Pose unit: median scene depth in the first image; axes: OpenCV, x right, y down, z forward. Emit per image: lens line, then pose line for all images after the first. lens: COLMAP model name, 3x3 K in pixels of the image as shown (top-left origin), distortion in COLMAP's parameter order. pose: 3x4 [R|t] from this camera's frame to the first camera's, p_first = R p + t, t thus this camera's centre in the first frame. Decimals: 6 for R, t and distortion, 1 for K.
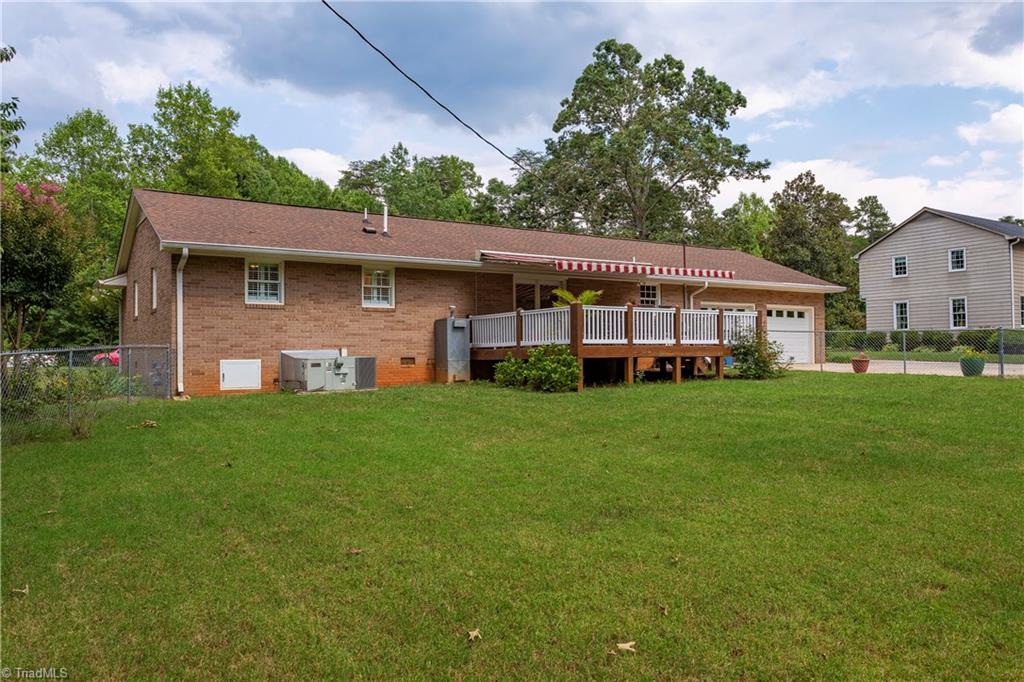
lens RADIAL K [[737.5, 0, 512.3], [0, 737.5, 318.1], [0, 0, 1]] dist [-0.005897, -0.003145]
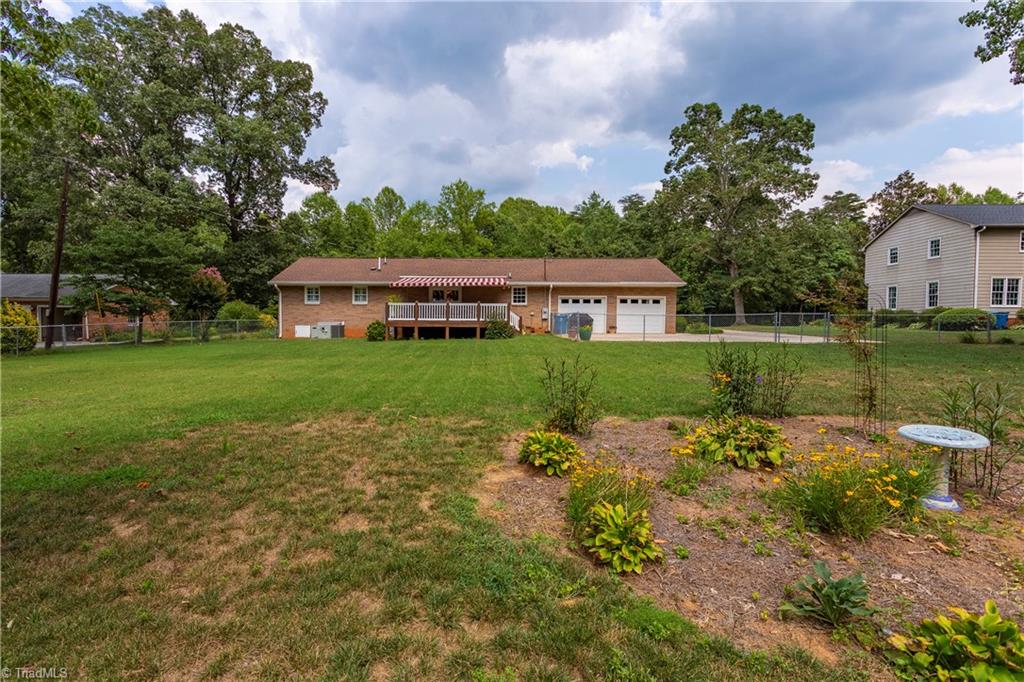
lens RADIAL K [[504.7, 0, 513.5], [0, 504.7, 327.0], [0, 0, 1]] dist [0.001470, -0.000083]
pose [[0.838025, 0.014633, -0.545436, 0.506290], [0.015976, 0.998554, 0.051335, -0.007397], [0.545398, -0.051734, 0.836579, -0.030529]]
